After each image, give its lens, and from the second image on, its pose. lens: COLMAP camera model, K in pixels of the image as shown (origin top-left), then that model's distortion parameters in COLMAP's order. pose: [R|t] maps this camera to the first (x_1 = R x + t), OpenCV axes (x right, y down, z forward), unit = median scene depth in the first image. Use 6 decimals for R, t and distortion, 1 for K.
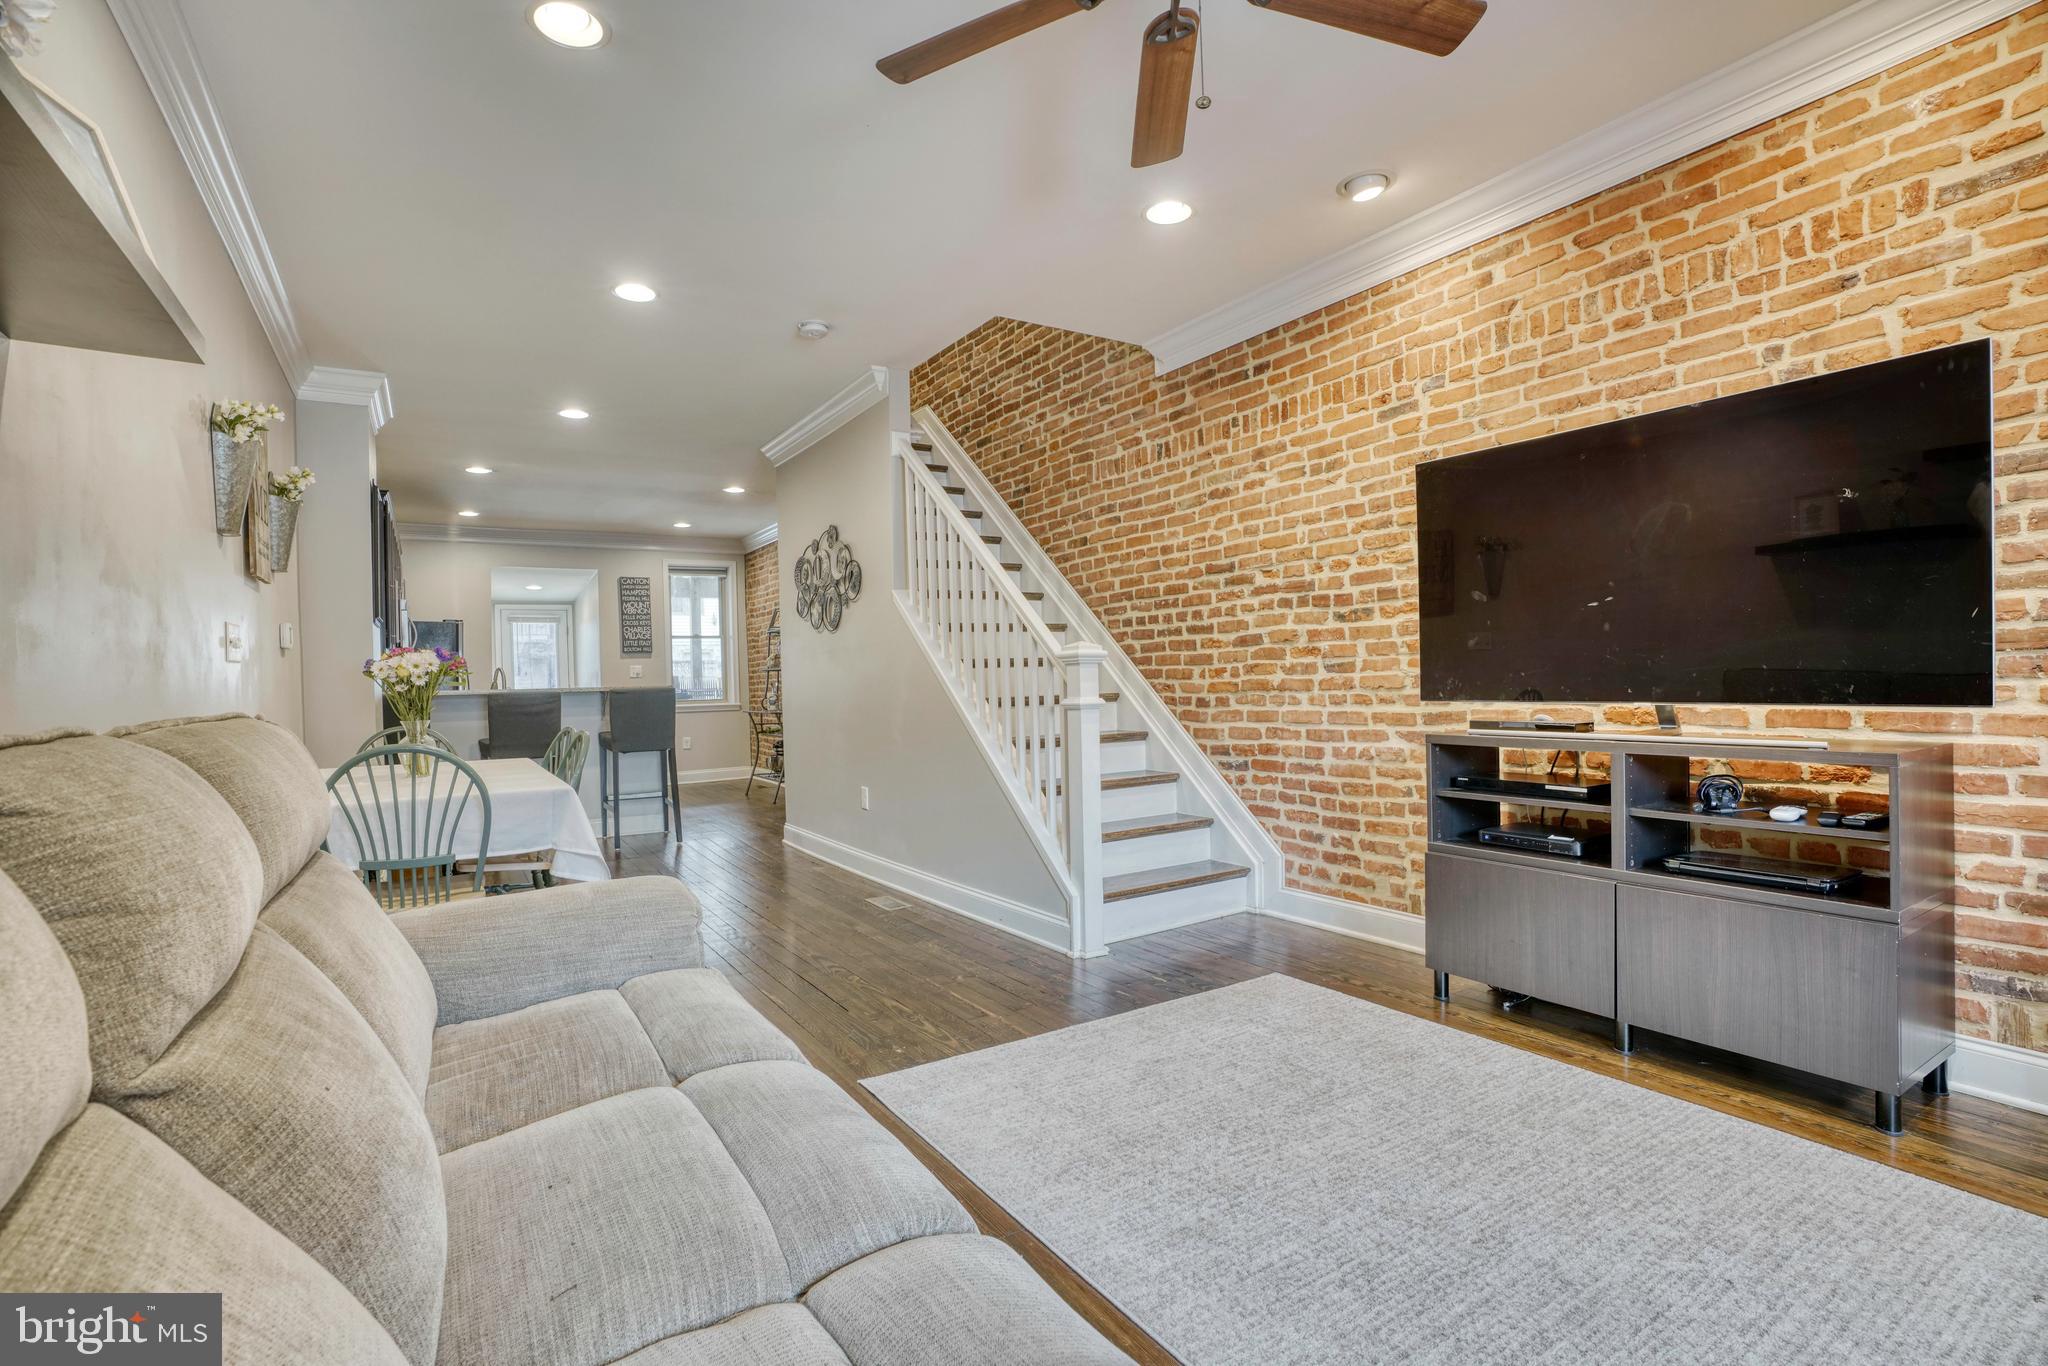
lens RADIAL K [[949.2, 0, 1010.5], [0, 949.2, 690.6], [0, 0, 1]] dist [-0.064807, 0.024046]
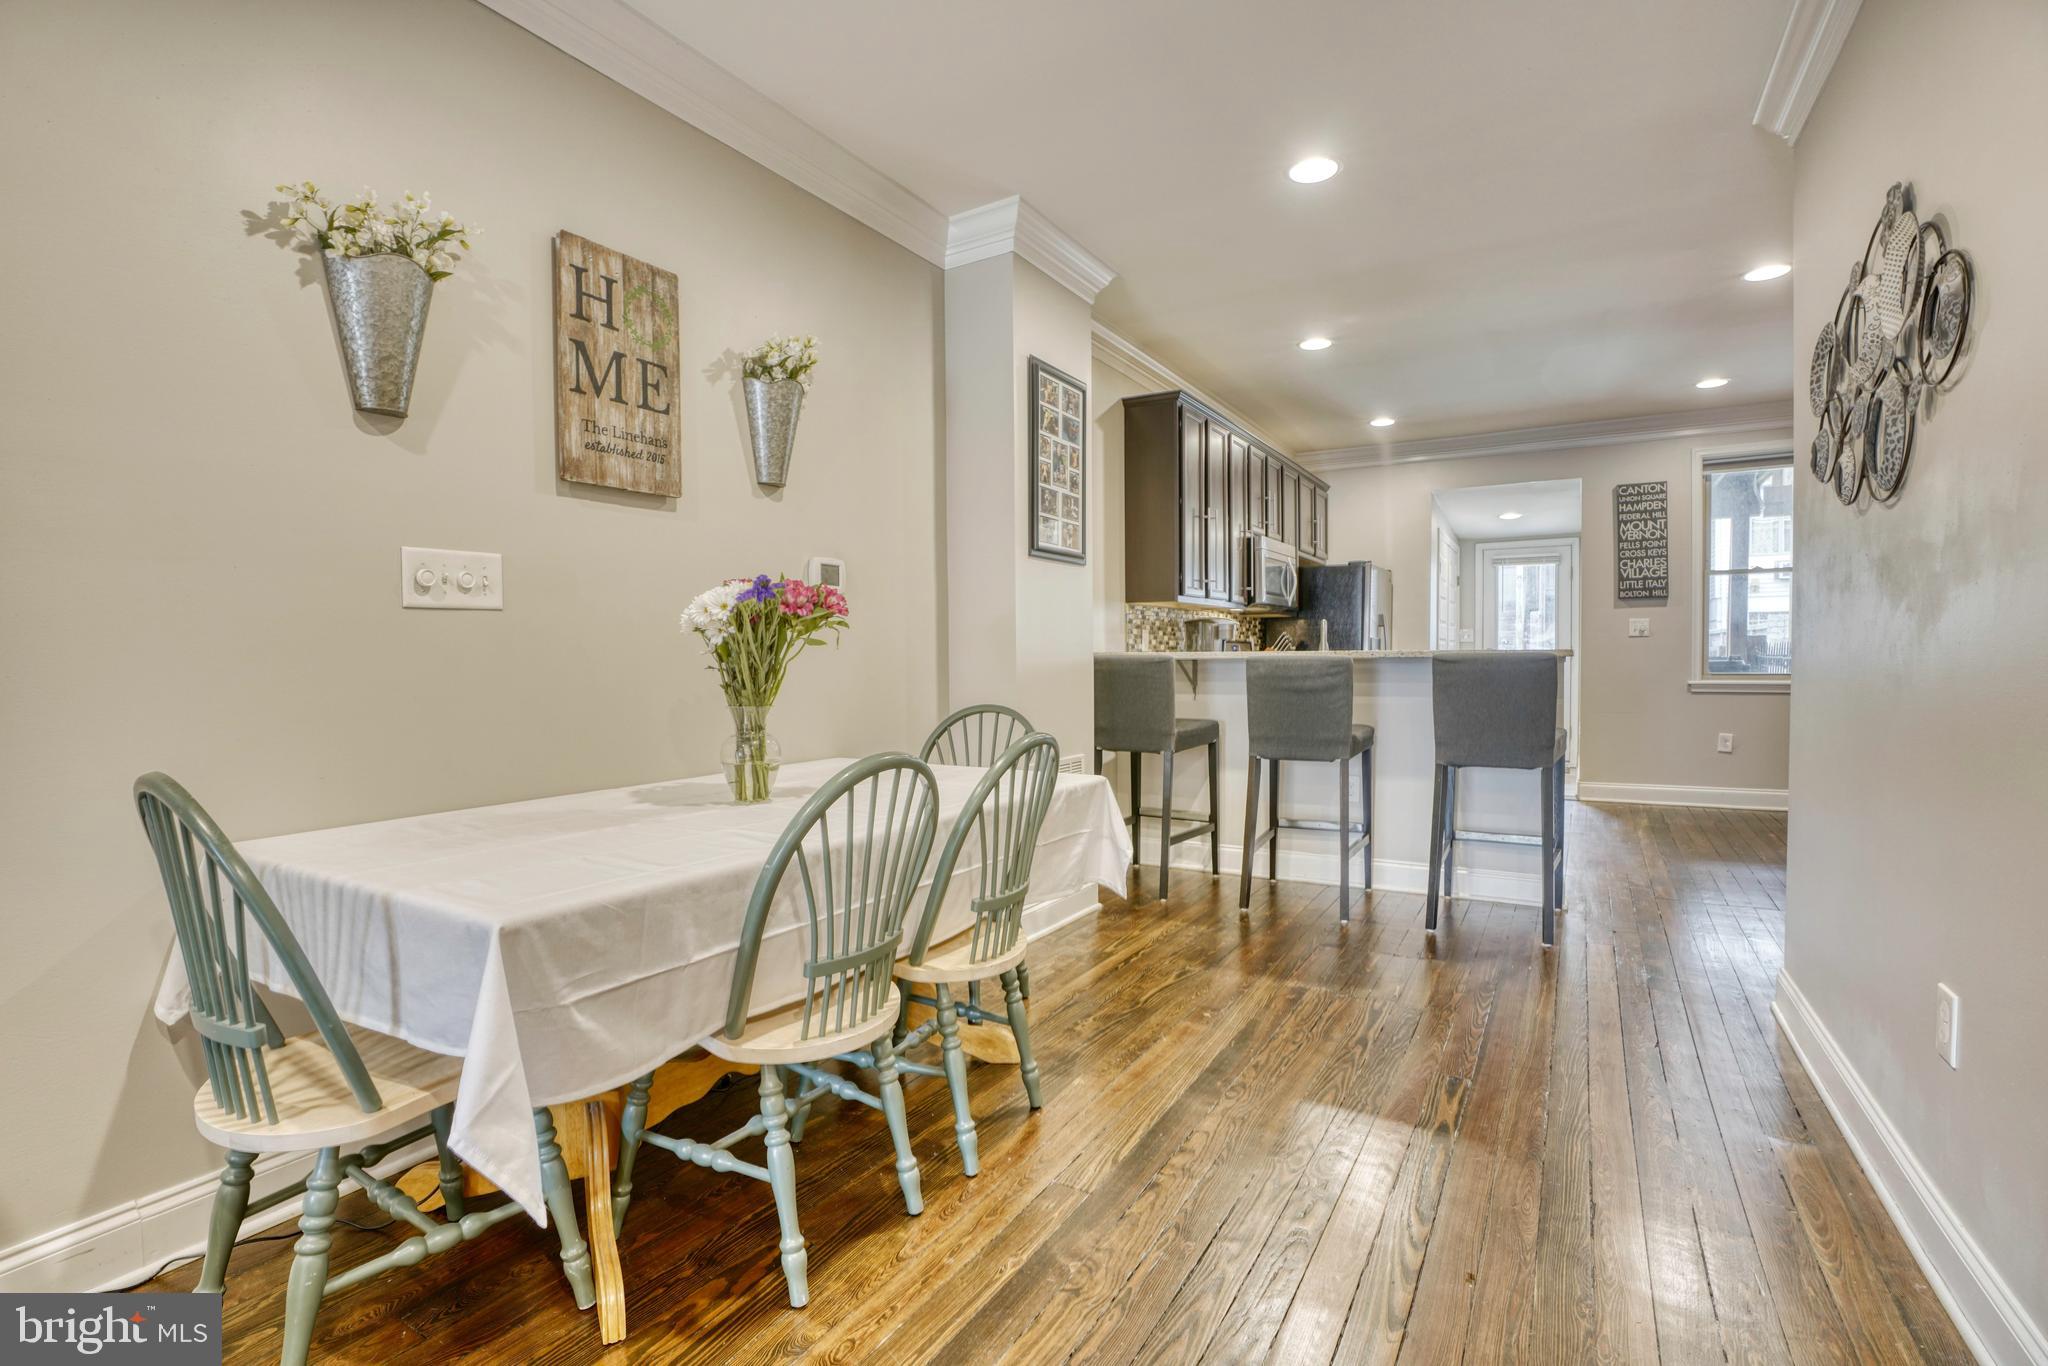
lens RADIAL K [[949.2, 0, 1012.0], [0, 949.2, 685.5], [0, 0, 1]] dist [-0.064807, 0.024046]
pose [[0.450067, 0.046973, -0.891758, -0.030886], [-0.013182, 0.998856, 0.045962, -0.006118], [0.892897, -0.008931, 0.450172, 0.587064]]
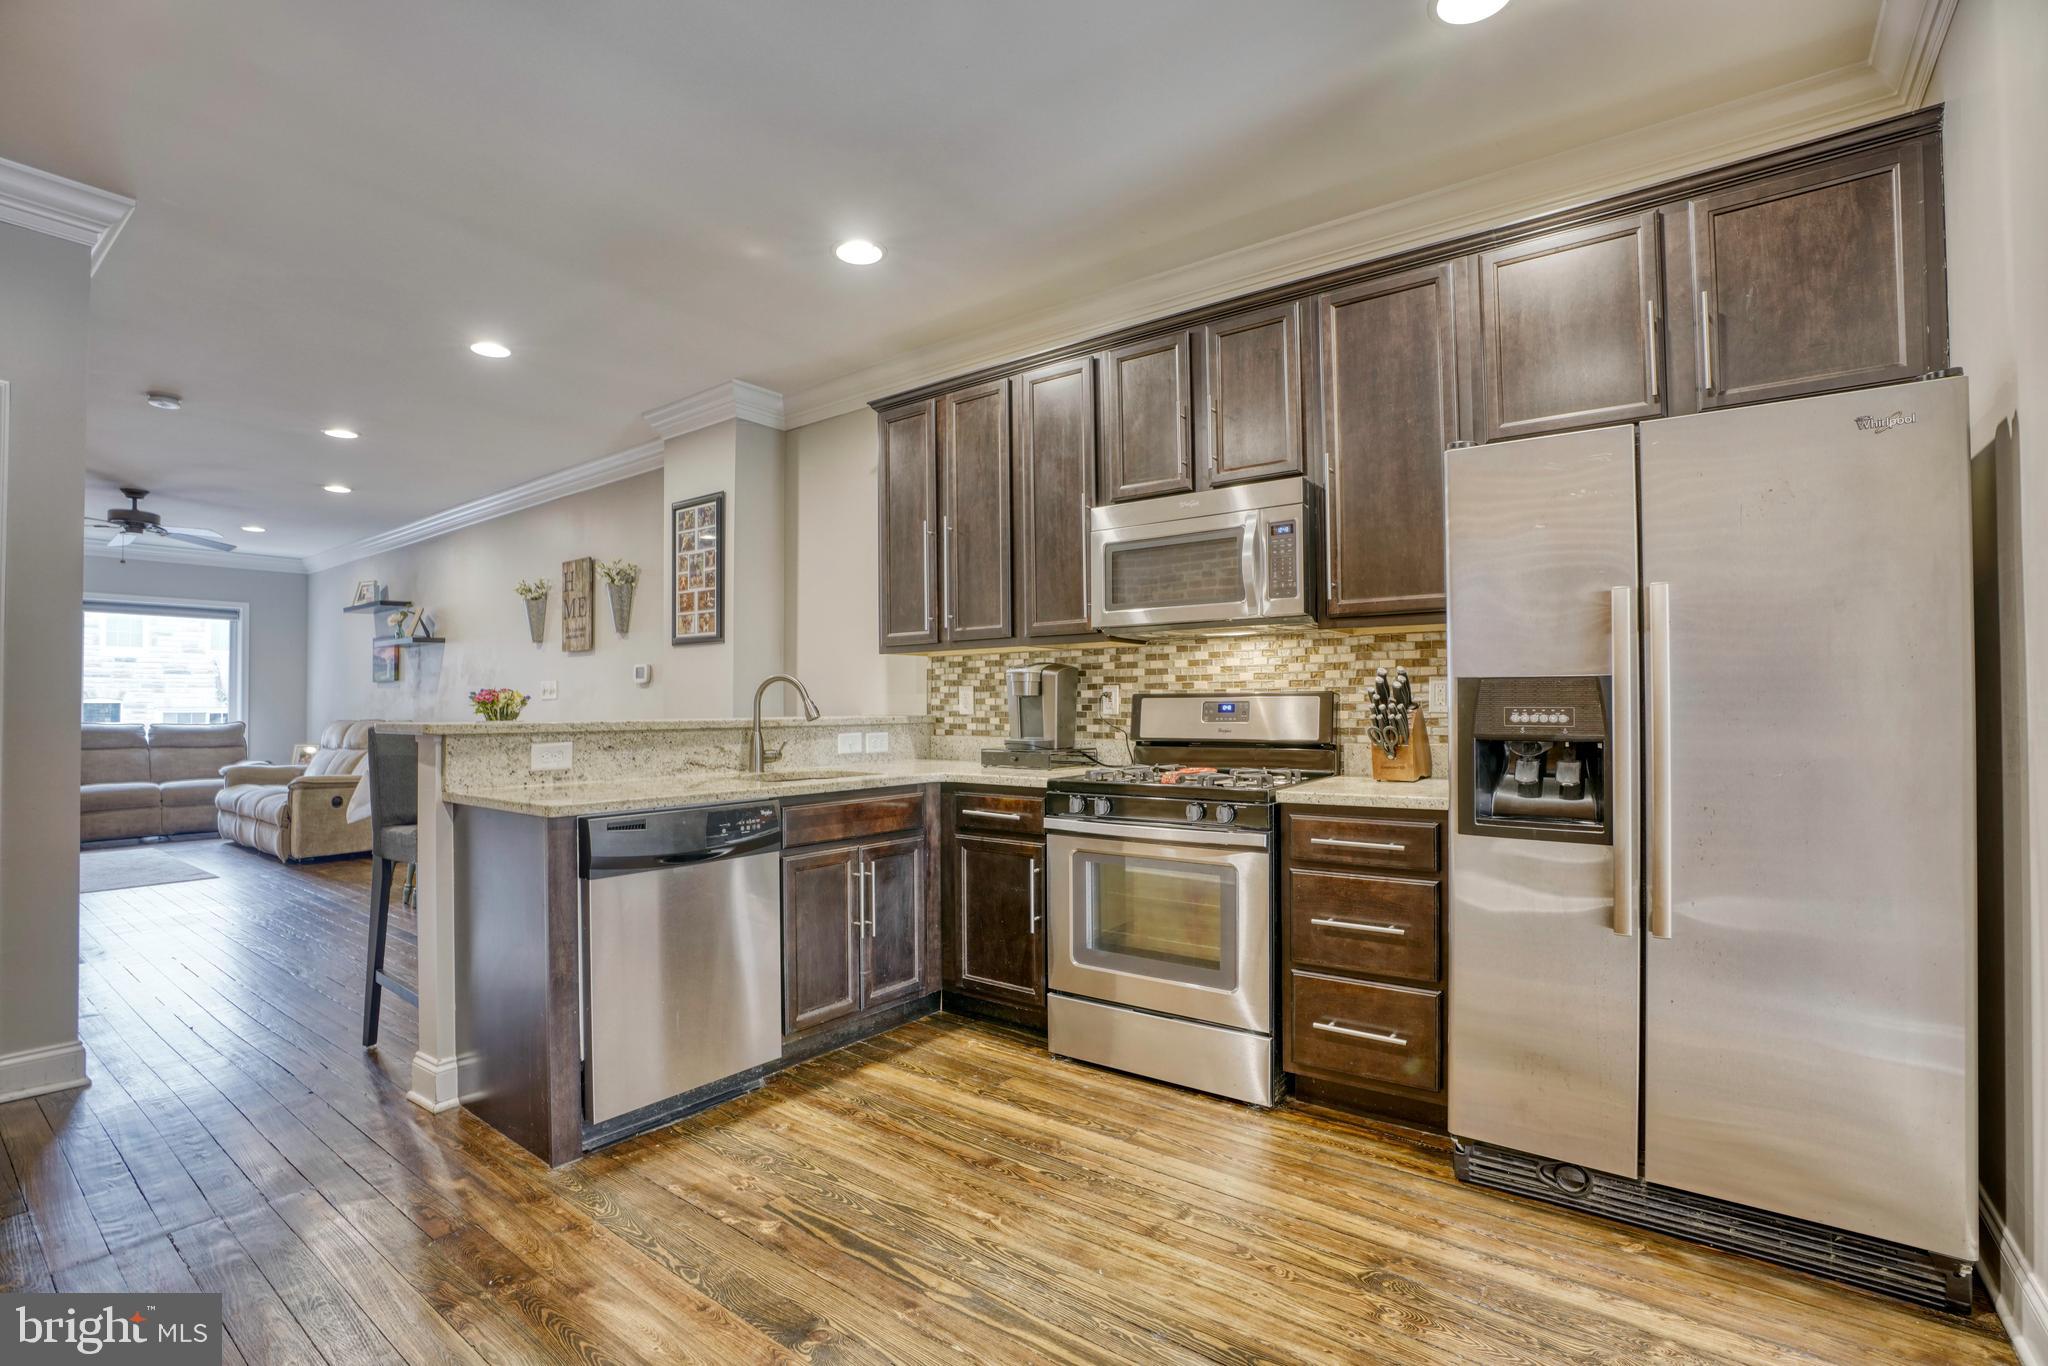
lens RADIAL K [[949.2, 0, 998.7], [0, 949.2, 694.5], [0, 0, 1]] dist [-0.064807, 0.024046]
pose [[-0.939265, 0.022937, -0.342425, -0.597582], [0.021854, 0.999737, 0.007022, -0.019211], [0.342496, -0.000888, -0.939519, 1.855021]]
